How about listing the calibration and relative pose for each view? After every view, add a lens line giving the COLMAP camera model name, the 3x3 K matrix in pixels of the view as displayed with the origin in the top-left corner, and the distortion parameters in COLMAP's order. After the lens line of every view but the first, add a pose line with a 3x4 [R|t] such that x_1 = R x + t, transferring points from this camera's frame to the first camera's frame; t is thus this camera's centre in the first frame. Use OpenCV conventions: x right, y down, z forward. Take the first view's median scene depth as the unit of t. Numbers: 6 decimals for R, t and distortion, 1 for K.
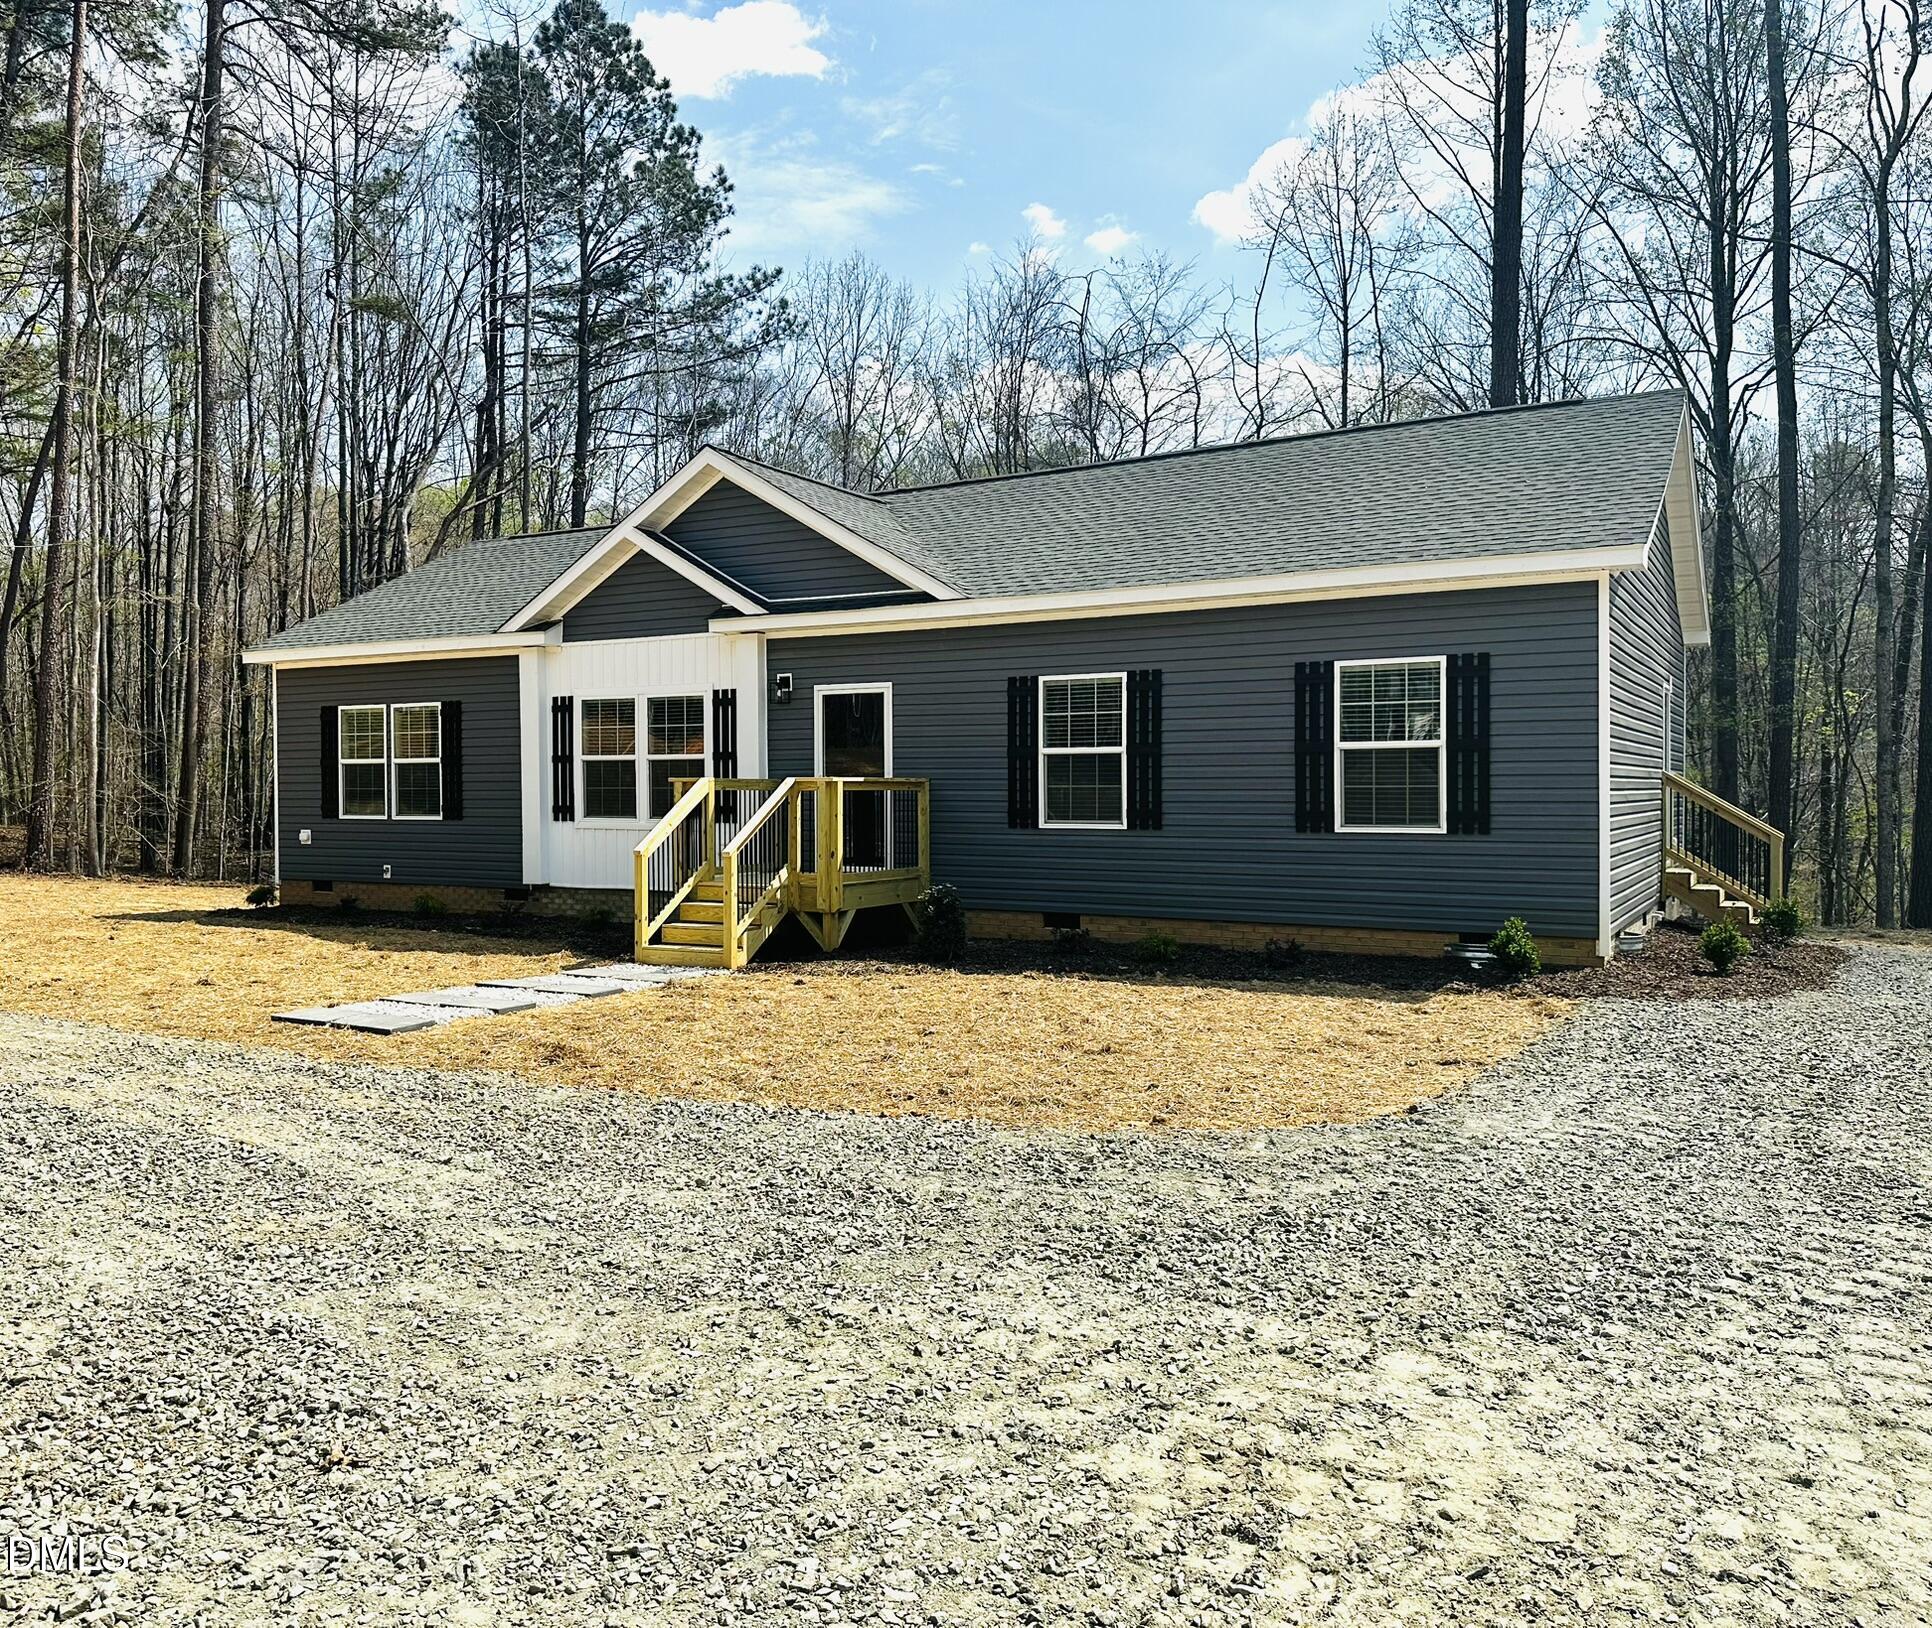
lens RADIAL K [[1552.1, 0, 761.5], [0, 1552.1, 844.6], [0, 0, 1]] dist [0.116717, 0.001579]
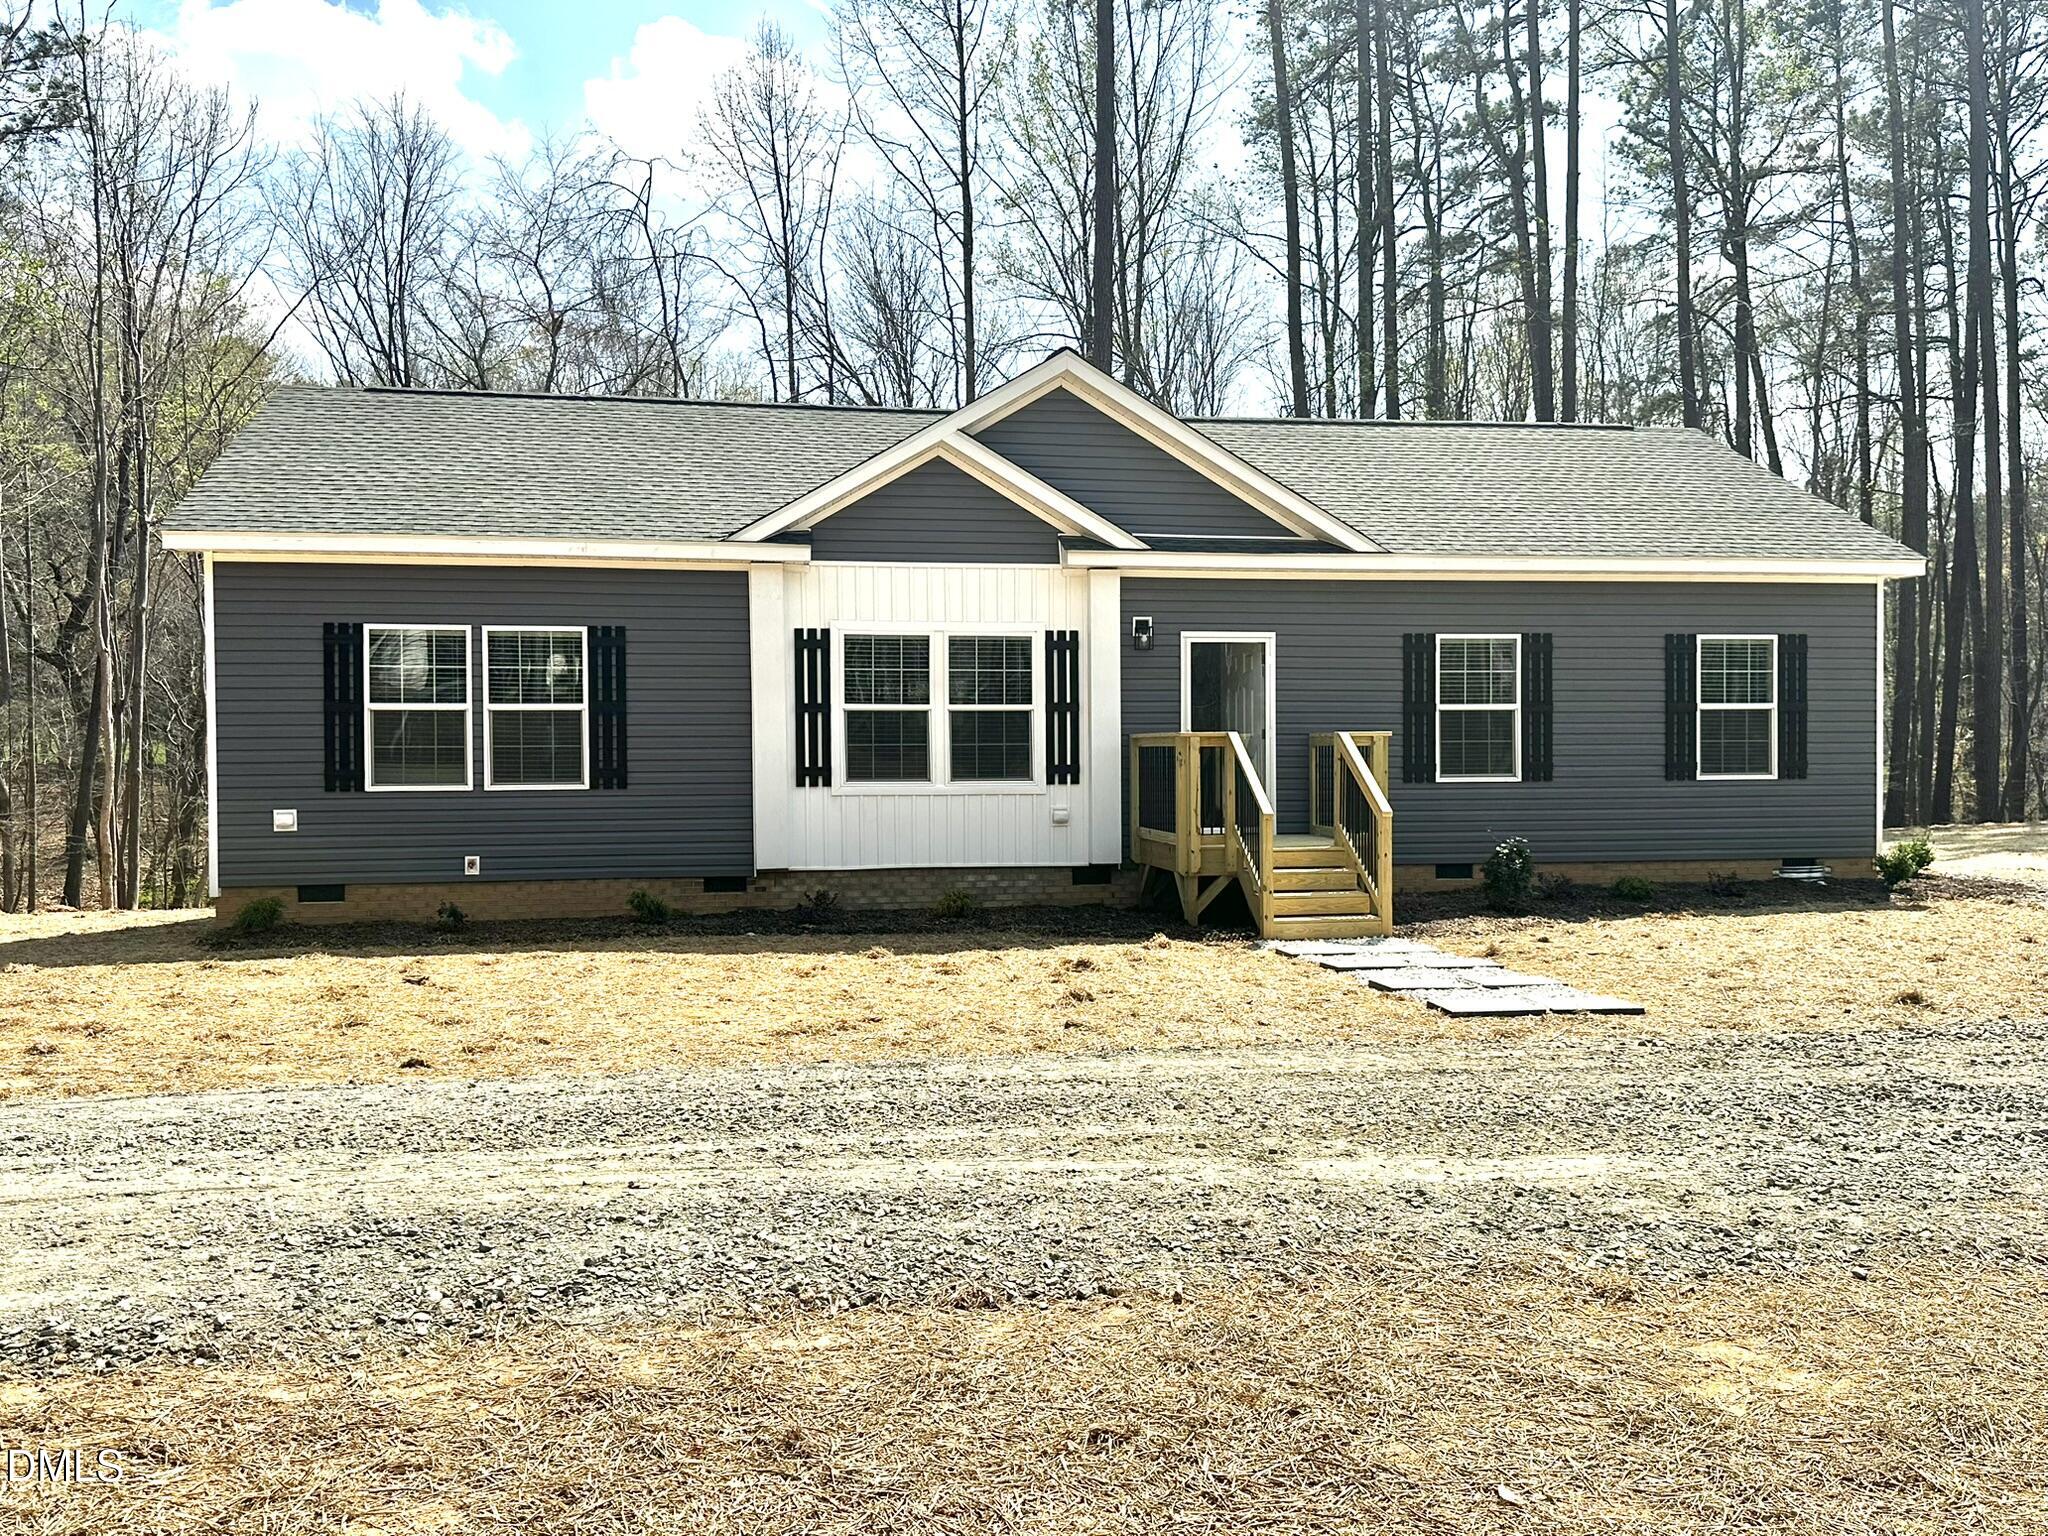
lens RADIAL K [[1493.7, 0, 1025.6], [0, 1493.7, 812.3], [0, 0, 1]] dist [0.068442, 0.000188]
pose [[0.748358, -0.031126, 0.662564, -0.557511], [0.026509, 0.999504, 0.017013, -0.012001], [-0.662765, 0.004832, 0.748812, 0.358024]]
